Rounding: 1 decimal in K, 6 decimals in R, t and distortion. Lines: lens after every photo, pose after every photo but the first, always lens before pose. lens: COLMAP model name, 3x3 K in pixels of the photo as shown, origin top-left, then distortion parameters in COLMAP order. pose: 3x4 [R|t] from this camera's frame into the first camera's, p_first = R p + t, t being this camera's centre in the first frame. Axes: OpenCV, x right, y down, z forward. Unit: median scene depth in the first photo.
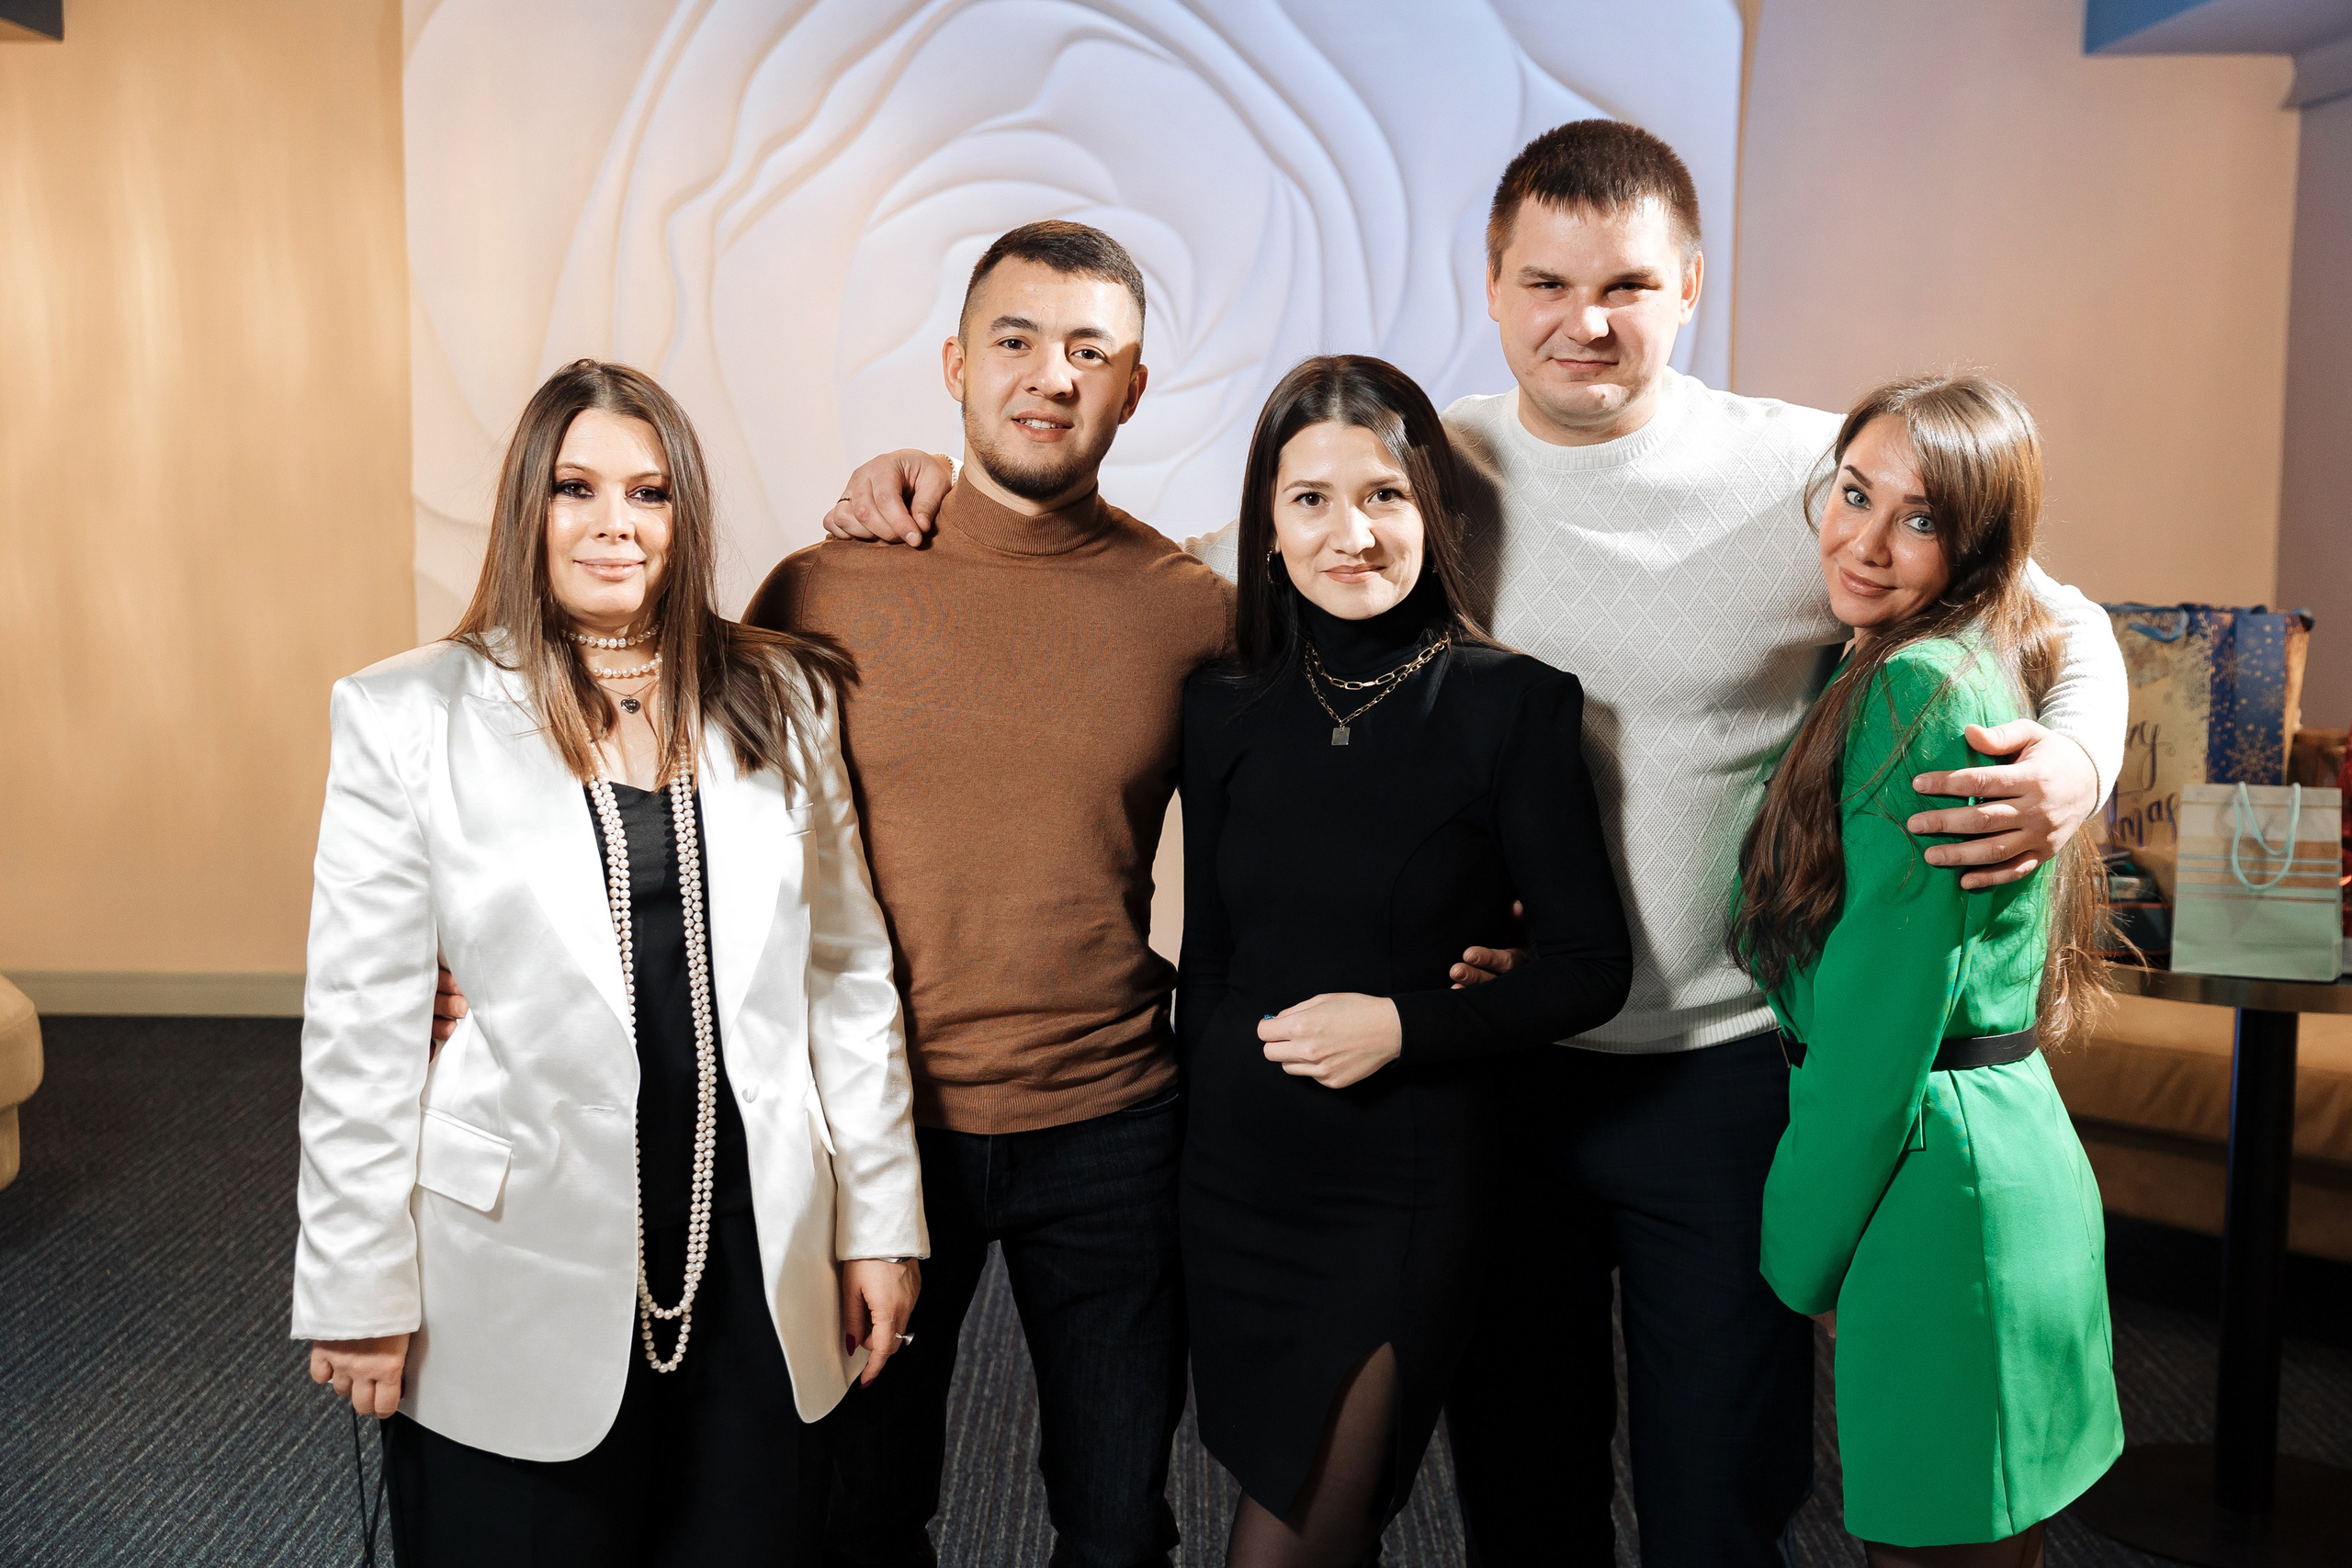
lens RADIAL K [[2906.1, 0, 1177.6], [0, 2906.1, 783.8], [0, 0, 1]] dist [0.007175, 0.000000]
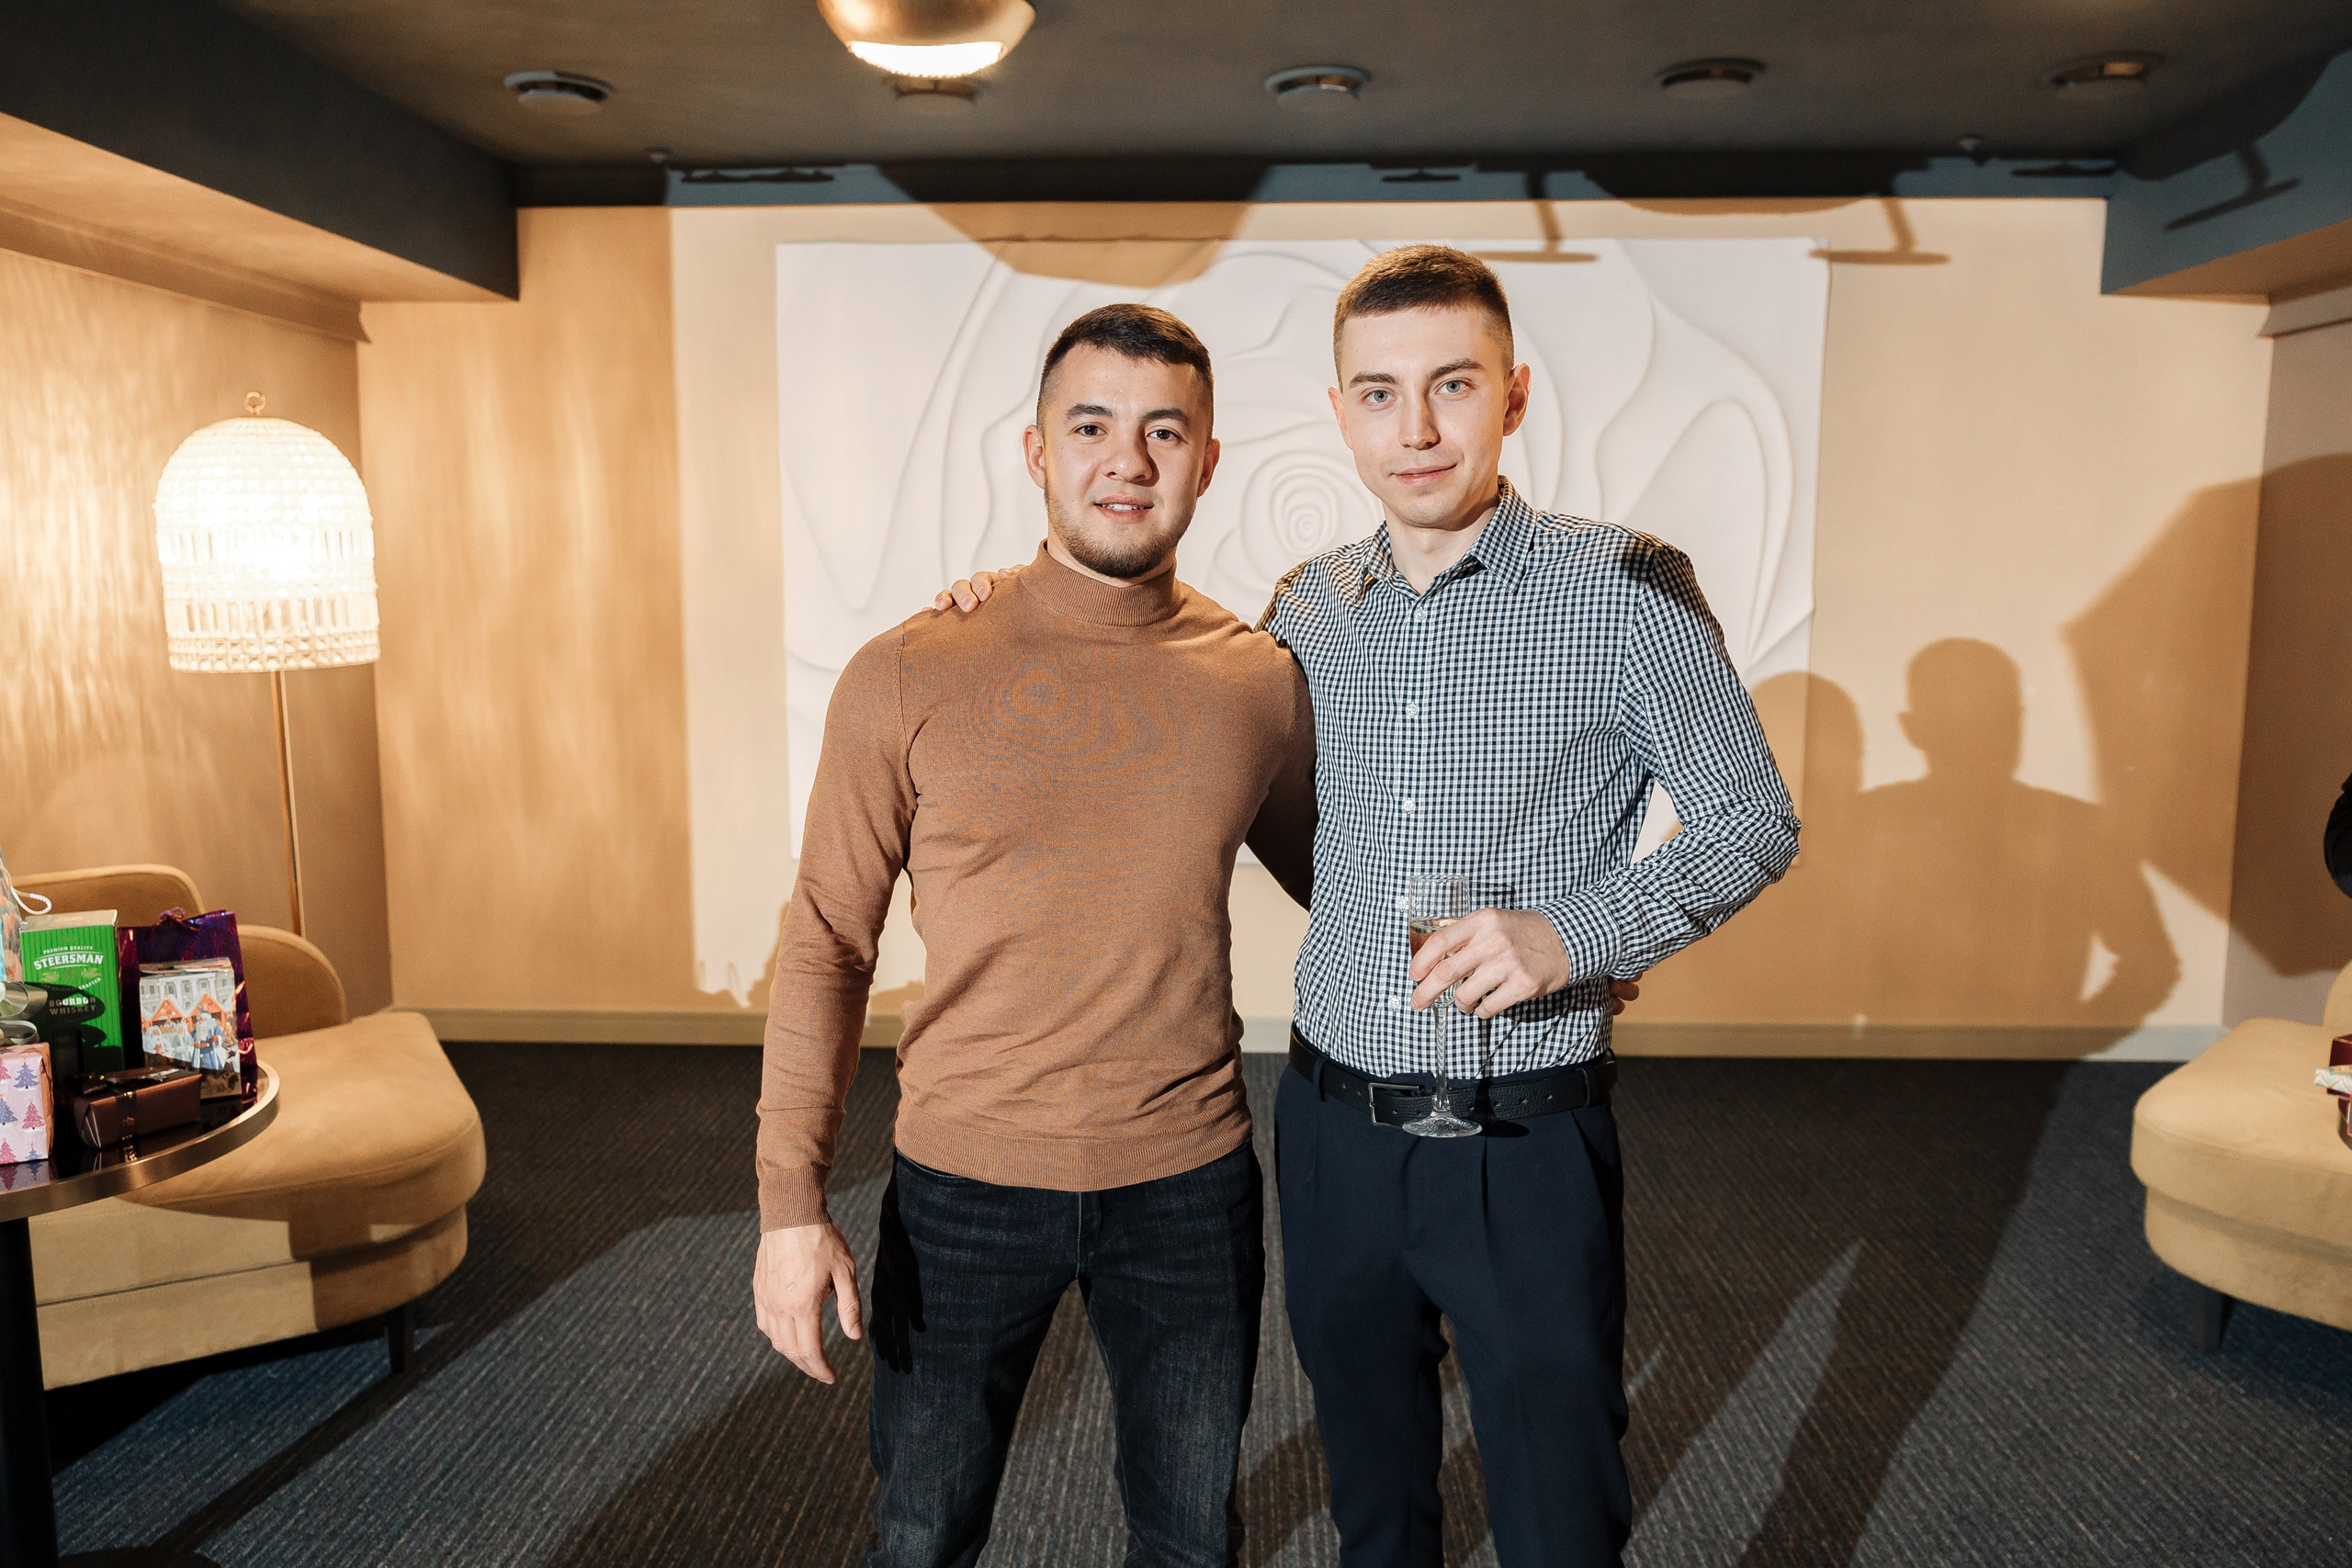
lens RADIAL K [[1820.1, 0, 1176.3], [0, 1820.1, 789.4], [0, 0, 1]] dist [-0.031839, 0.041164]
pose [[0.999313, -0.001696, -0.037028, -0.096637], [0.001917, 0.999981, 0.005912, -0.066474], [0.037018, -0.005979, 0.999297, 0.322862]]
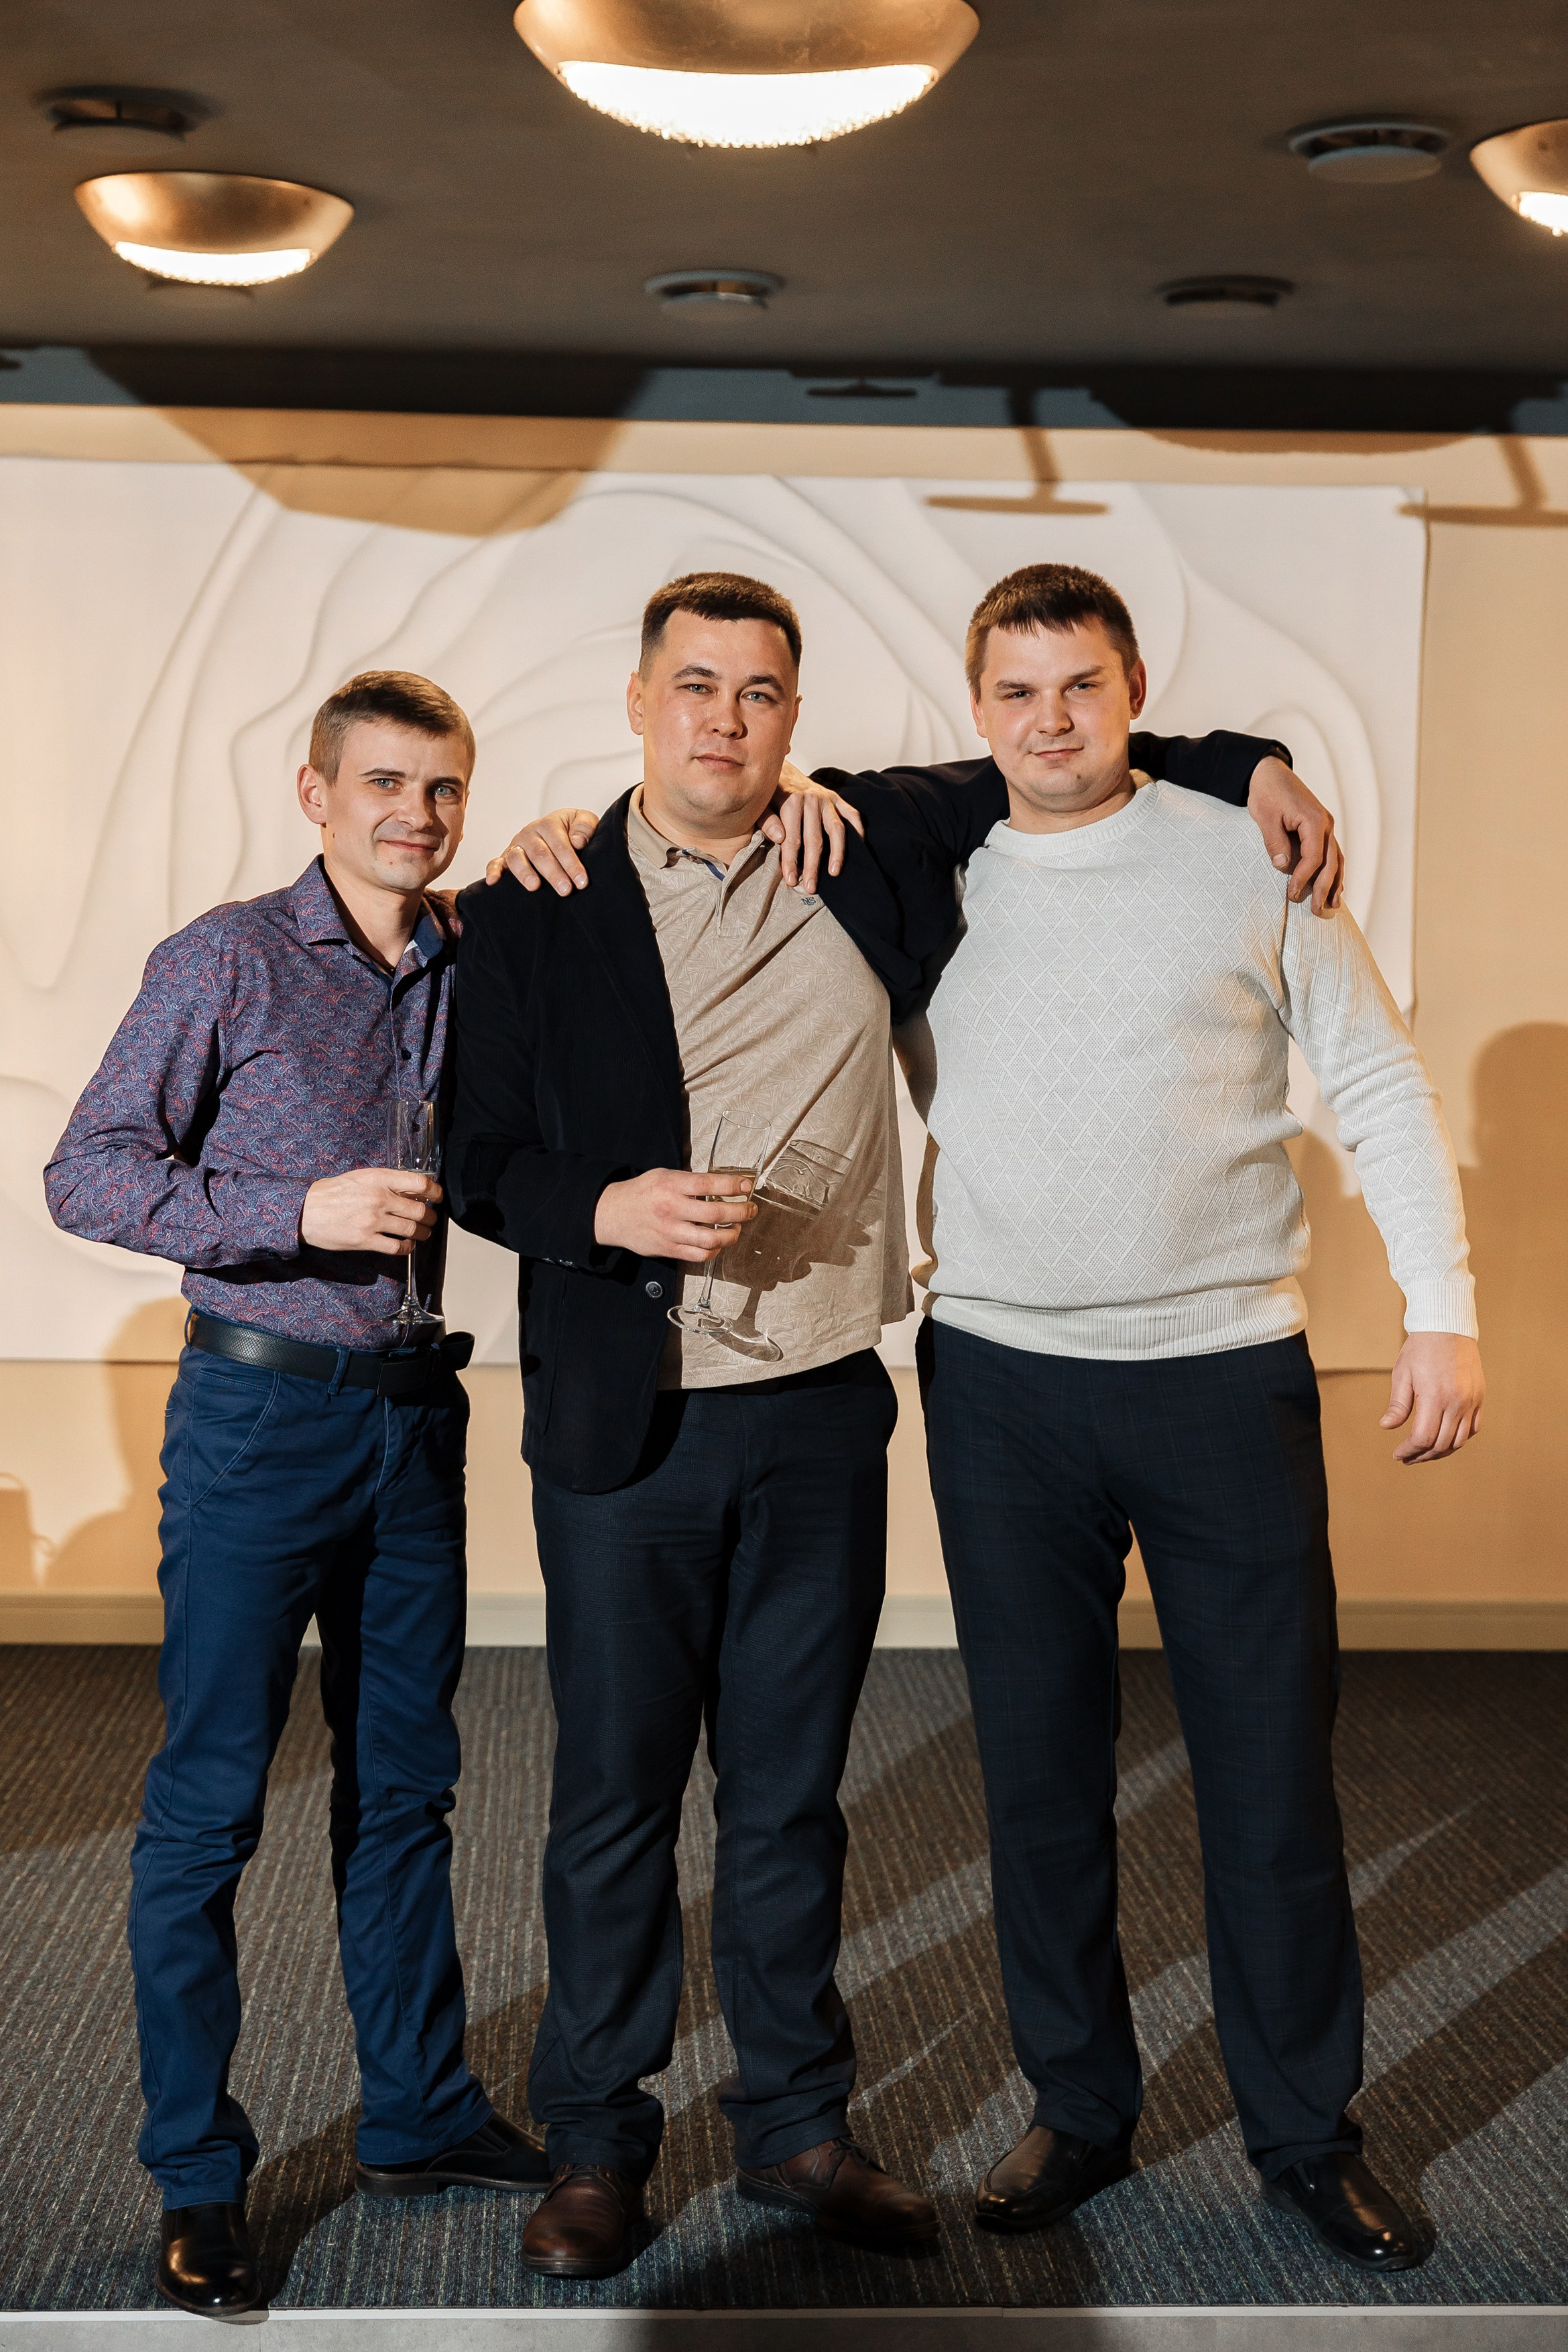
lens RADIAL K [[3625.0, 0, 789.7], [0, 3625.0, 1171.6], [0, 0, 1]] dist [-0.015579, 0.000000]
pose [[0.998436, 0.003933, 0.055764, -0.106609], [-0.000209, 0.997778, -0.066633, 0.020550], [-0.055902, 0.066517, 0.996218, -0.167123]]
